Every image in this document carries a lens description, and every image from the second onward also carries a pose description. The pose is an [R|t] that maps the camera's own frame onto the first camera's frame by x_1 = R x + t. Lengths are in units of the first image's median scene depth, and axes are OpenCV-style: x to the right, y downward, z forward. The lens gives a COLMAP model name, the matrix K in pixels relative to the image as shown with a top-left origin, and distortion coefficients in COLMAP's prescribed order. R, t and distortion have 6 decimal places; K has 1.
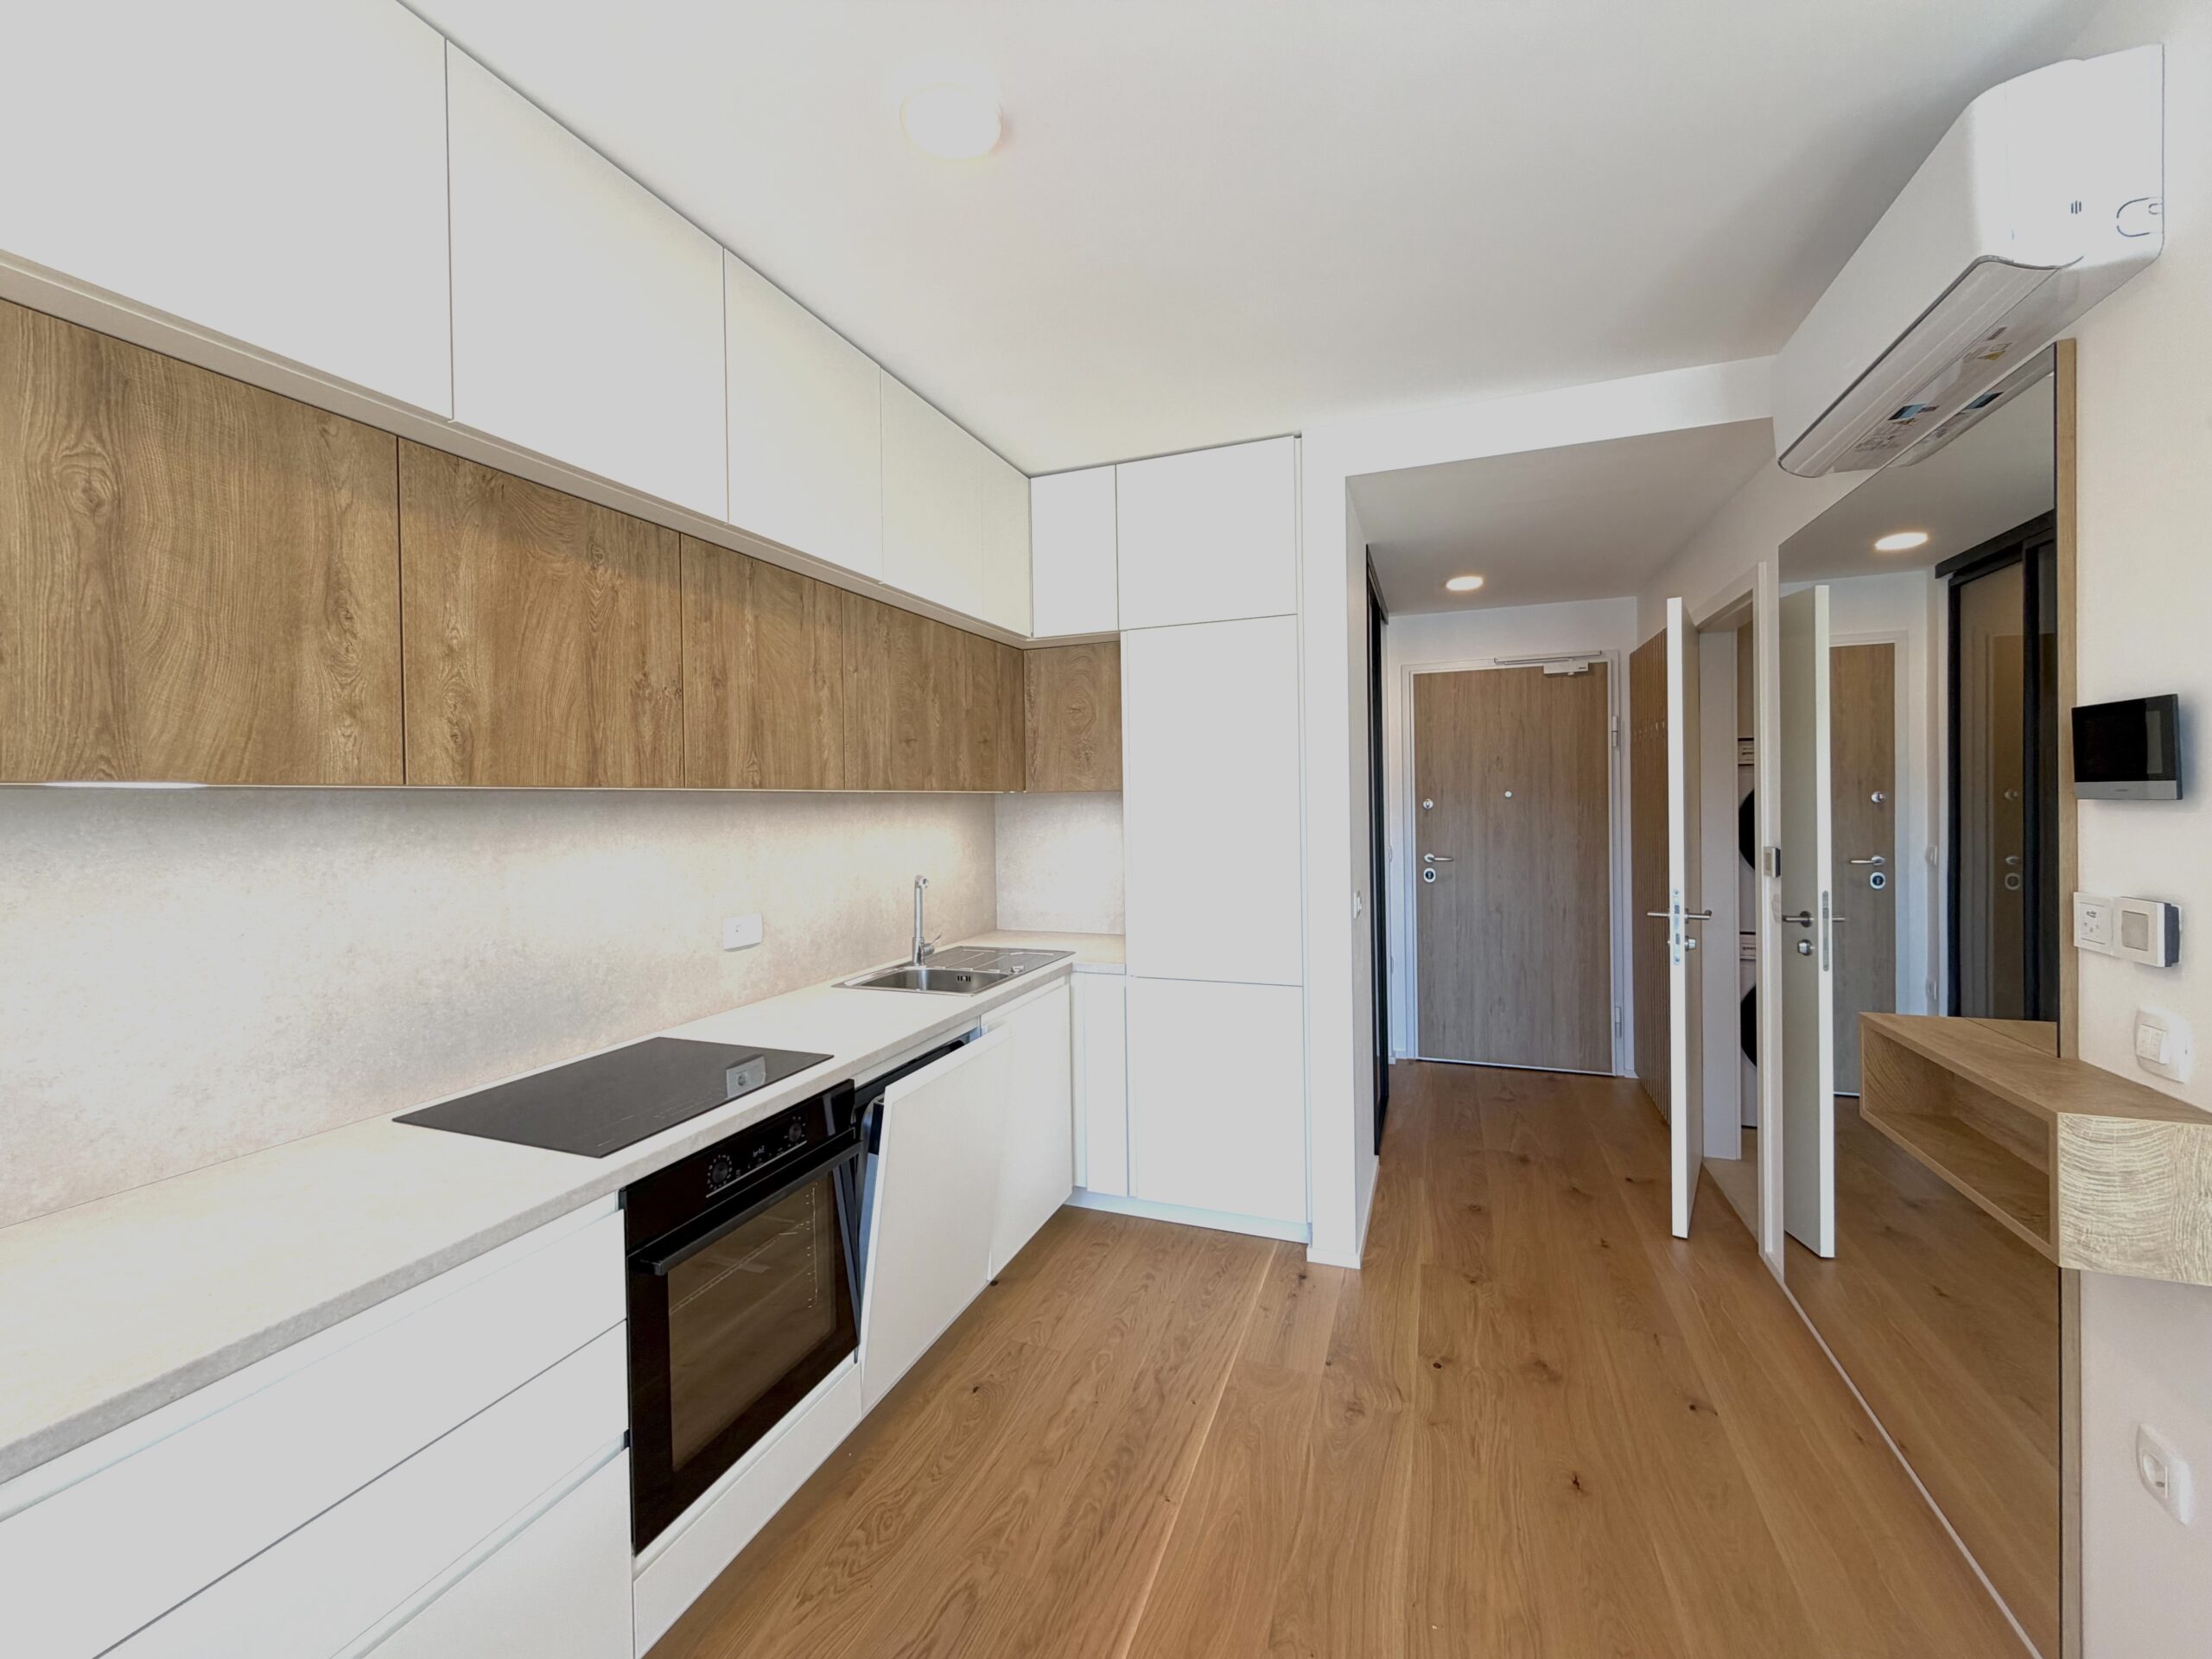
lens RADIAL K [[891.1, 0, 1094.4], [0, 891.1, 807.6], [0, 0, 1]] dist [-0.000724, 0.000194]
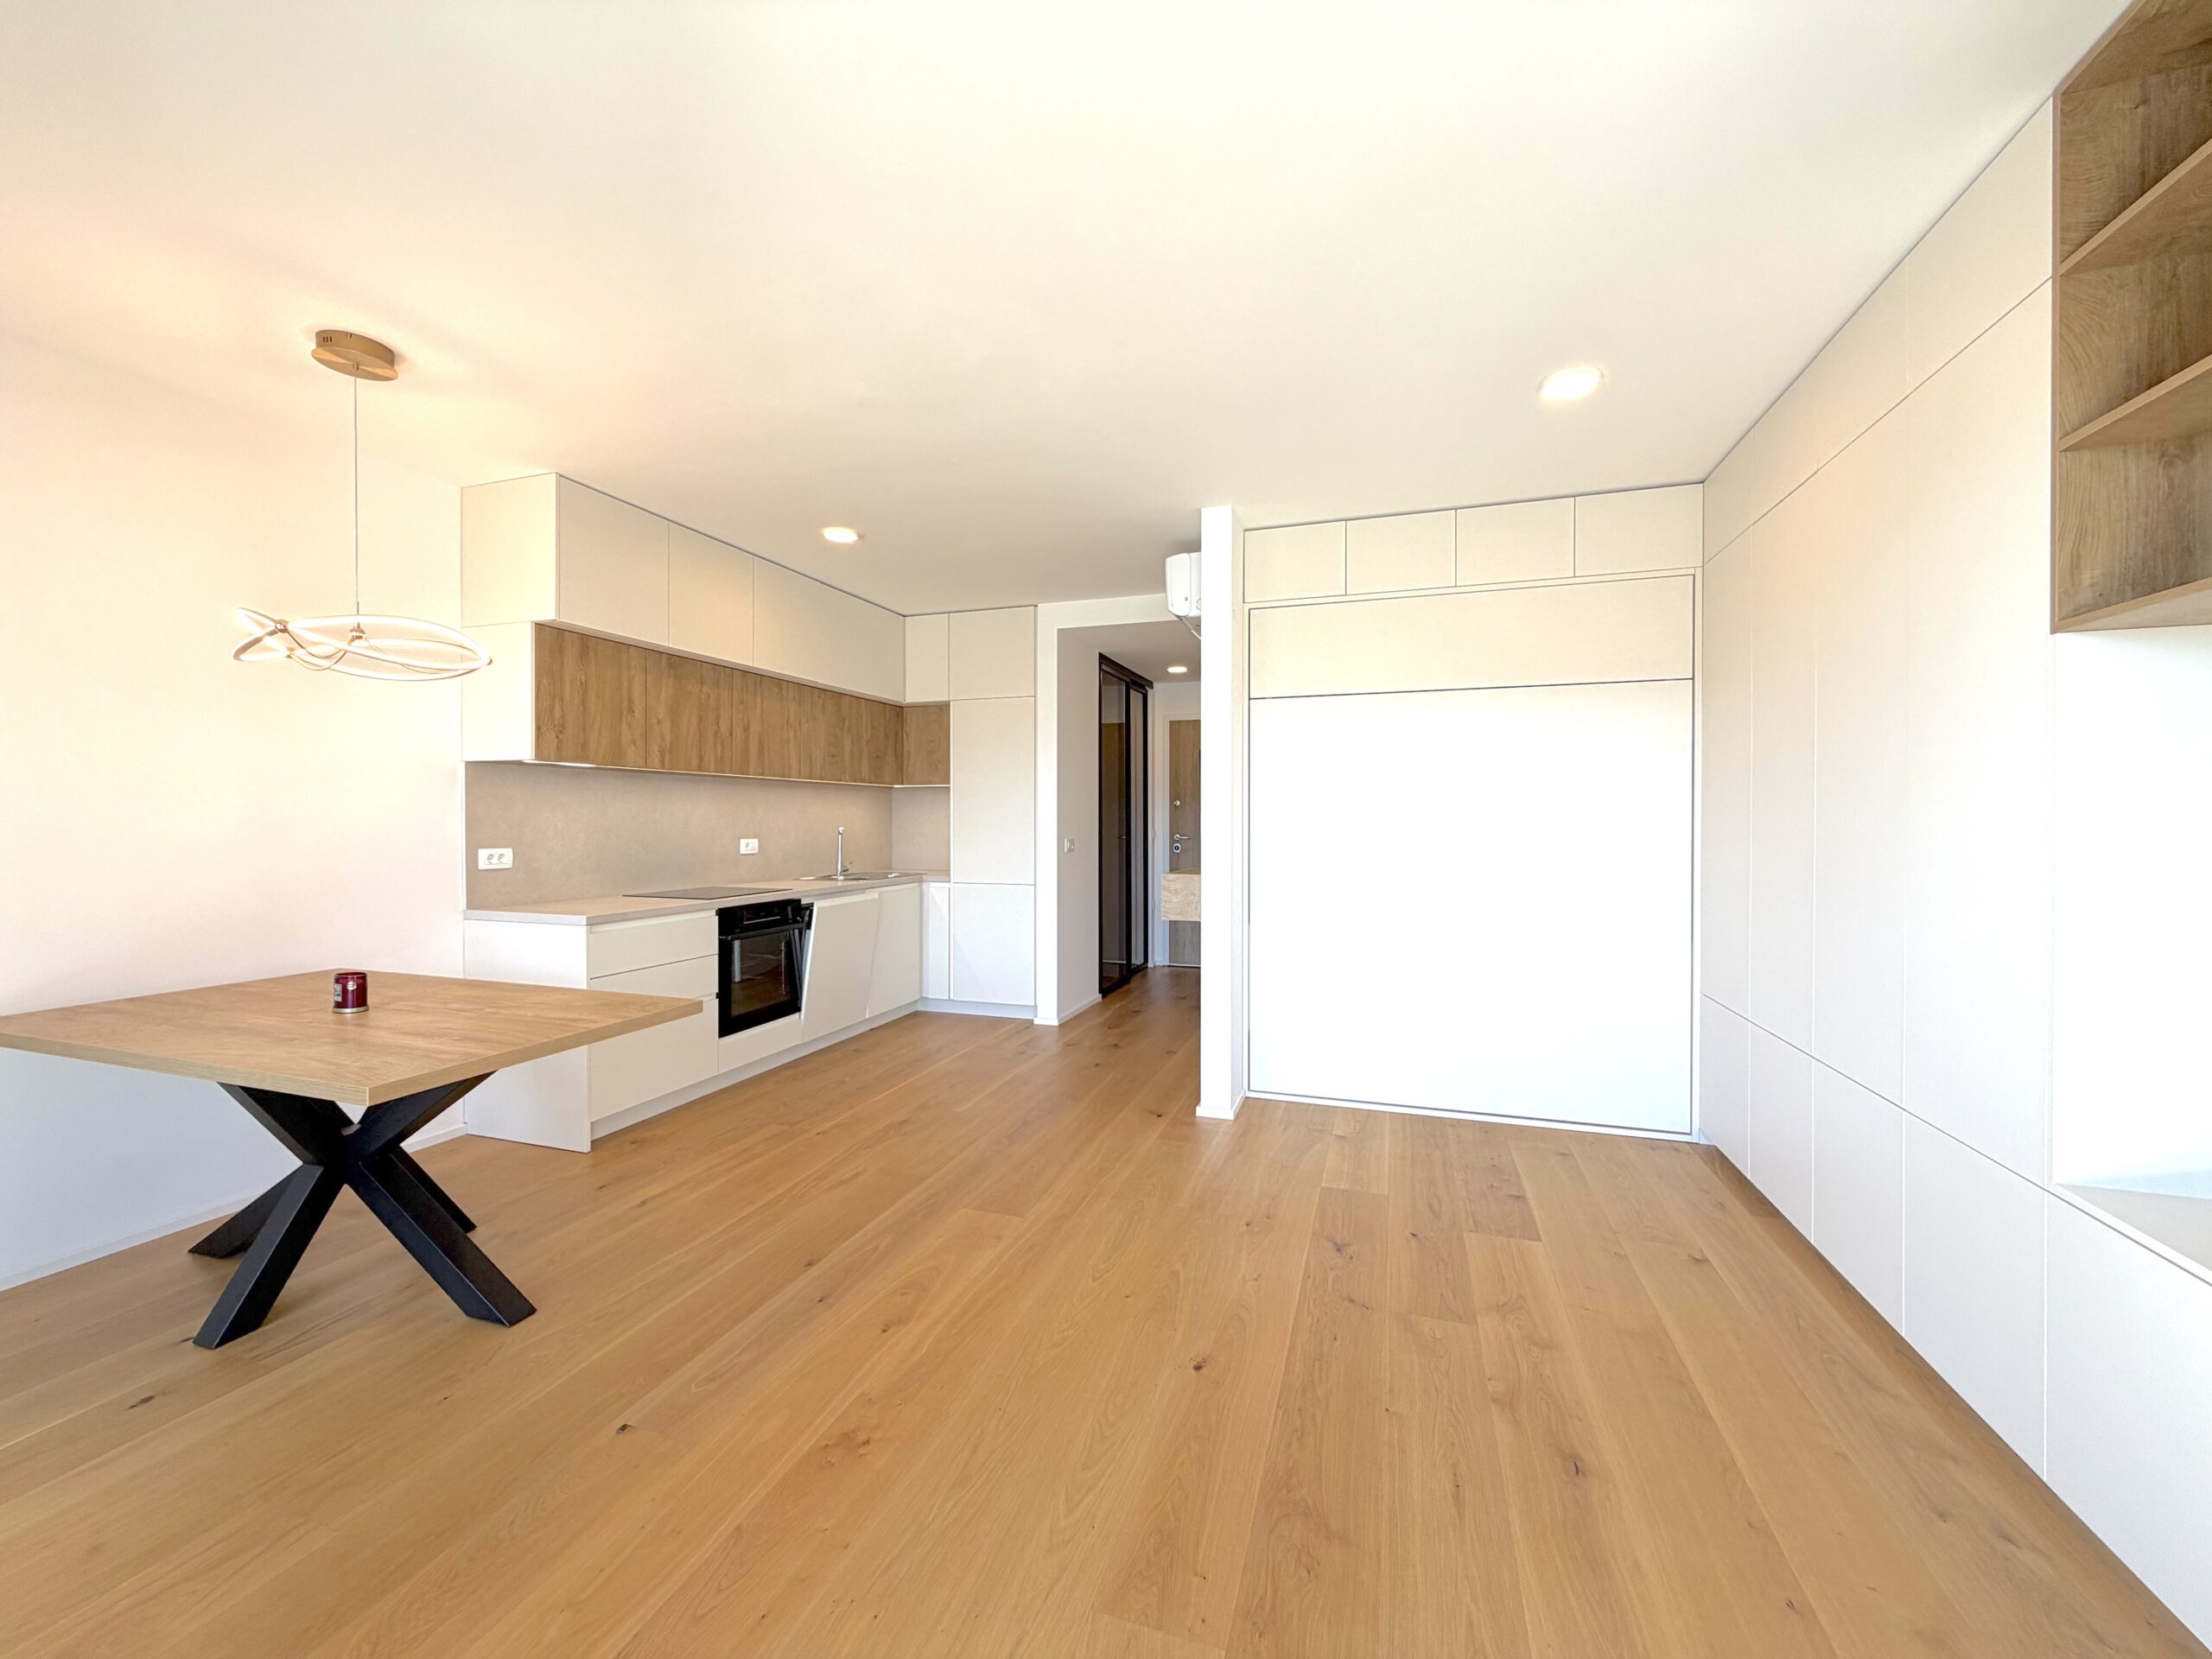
lens RADIAL K [[891.1, 0, 1098.5], [0, 891.1, 820.4], [0, 0, 1]] dist [-0.000724, 0.000194]
pose [[0.998961, 0.018669, 0.041566, 0.421356], [-0.018395, 0.999807, -0.006968, 0.099957], [-0.041688, 0.006196, 0.999111, -1.410297]]
